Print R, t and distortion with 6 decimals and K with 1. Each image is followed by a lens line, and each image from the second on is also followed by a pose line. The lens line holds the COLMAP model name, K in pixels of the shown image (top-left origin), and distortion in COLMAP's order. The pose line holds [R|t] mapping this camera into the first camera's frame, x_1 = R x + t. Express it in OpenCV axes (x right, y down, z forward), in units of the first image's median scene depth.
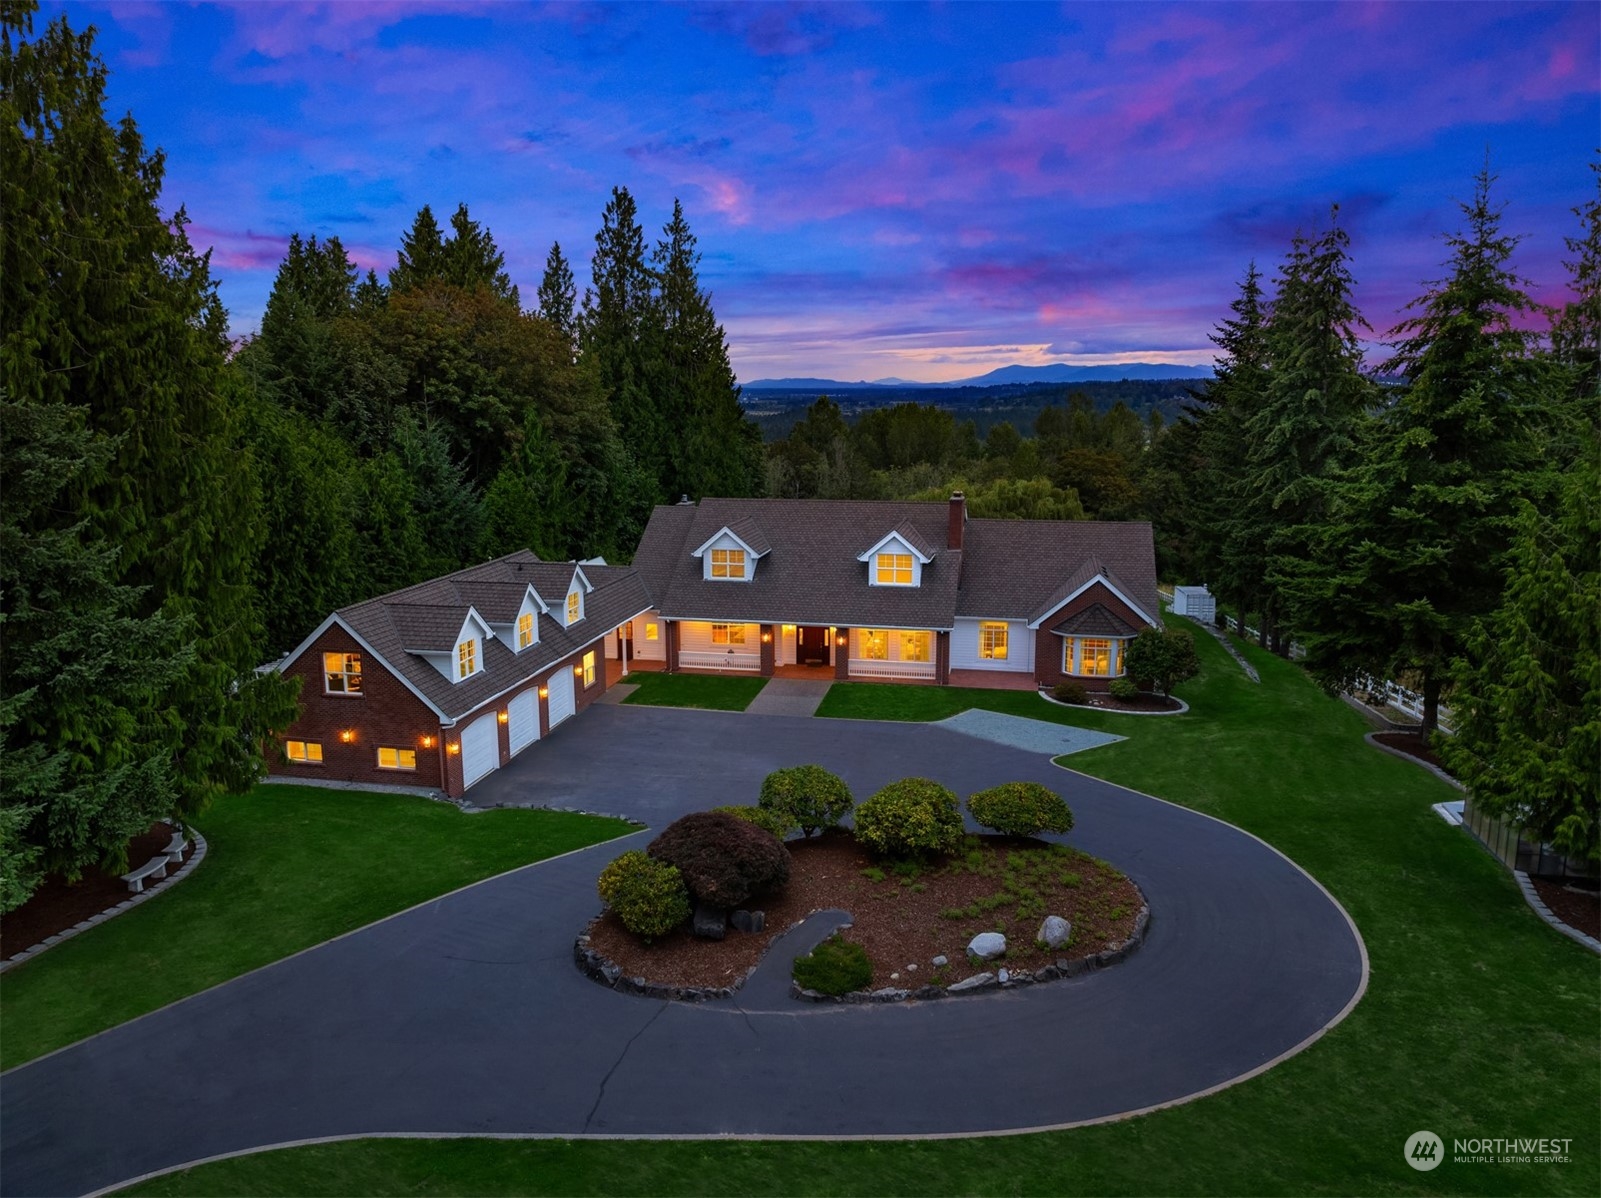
lens RADIAL K [[1131.5, 0, 800.9], [0, 1131.5, 577.0], [0, 0, 1]] dist [-0.036852, -0.001970]
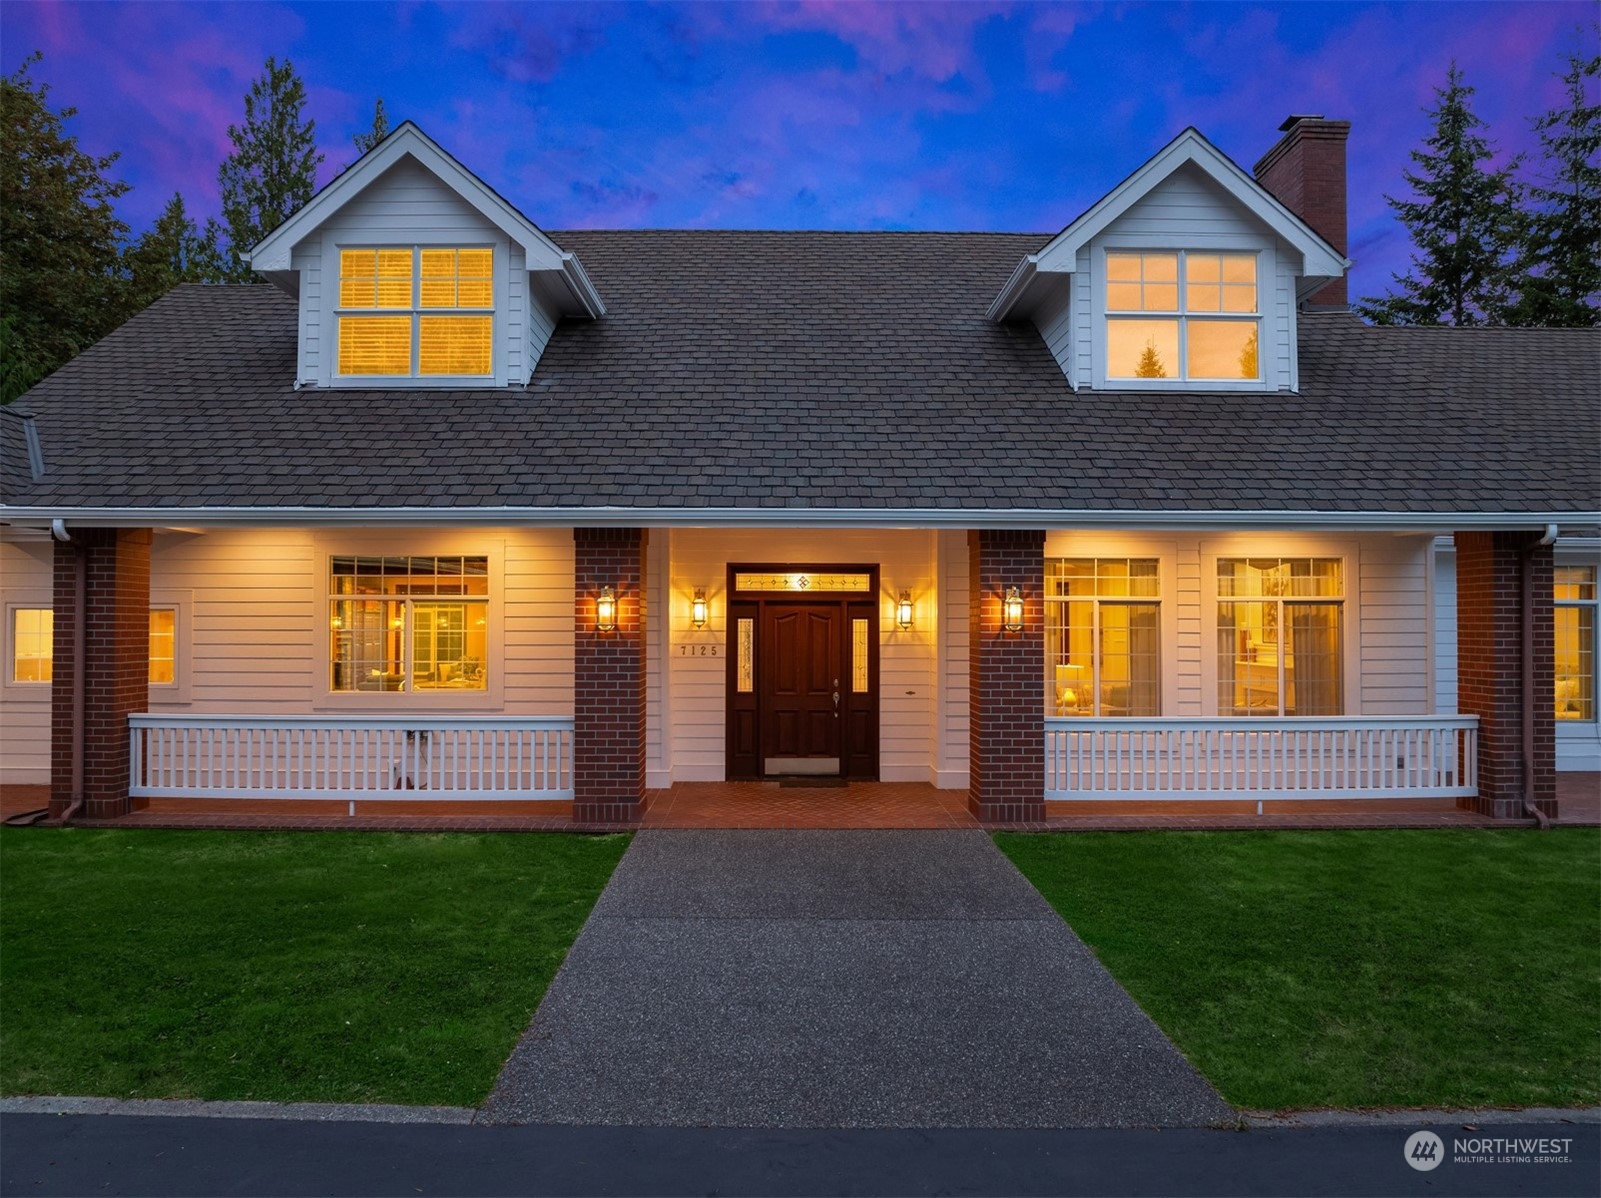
lens RADIAL K [[1141.2, 0, 800.5], [0, 1141.2, 599.0], [0, 0, 1]] dist [-0.043537, -0.001323]
pose [[0.975220, 0.006180, 0.221153, -0.035405], [0.033720, 0.983779, -0.176187, 0.073979], [-0.218654, 0.179278, 0.959192, 0.698567]]
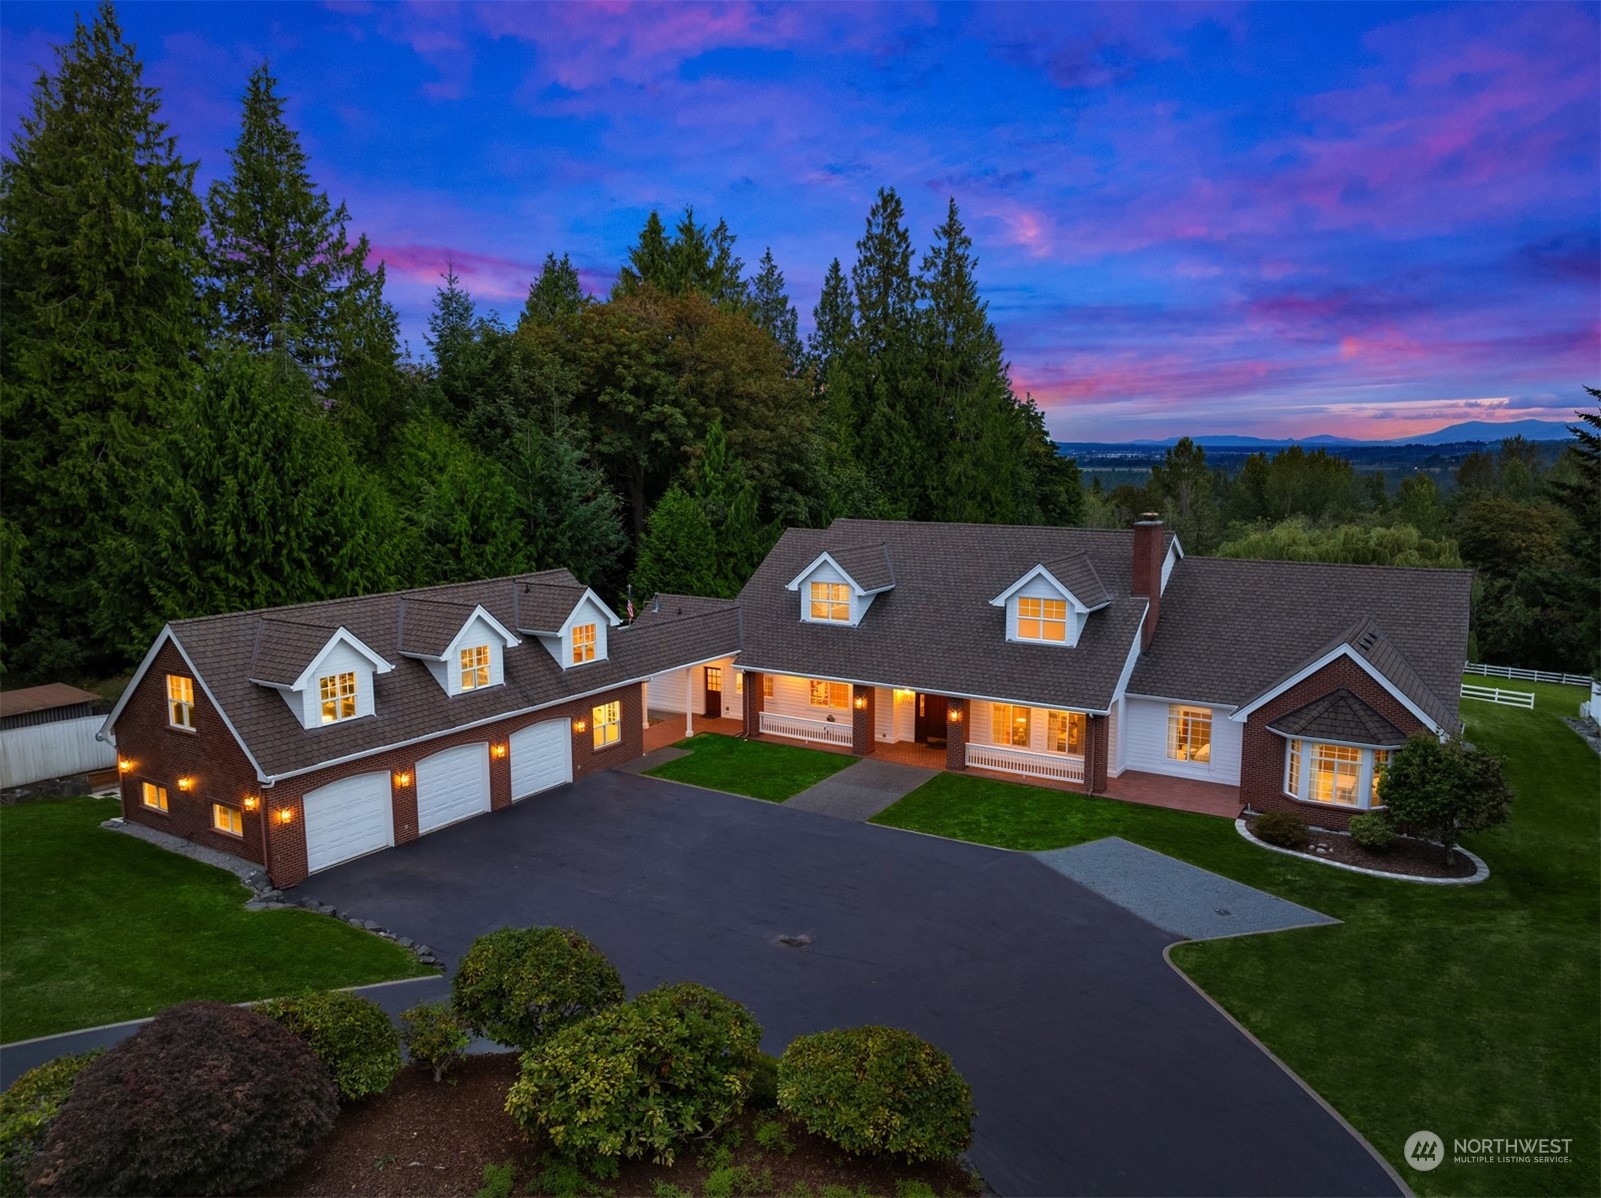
lens RADIAL K [[1131.5, 0, 800.9], [0, 1131.5, 577.0], [0, 0, 1]] dist [-0.036852, -0.001970]
pose [[0.938131, 0.041463, -0.343789, 0.157554], [-0.058304, 0.997545, -0.038790, 0.002132], [0.341337, 0.056435, 0.938245, 0.250513]]
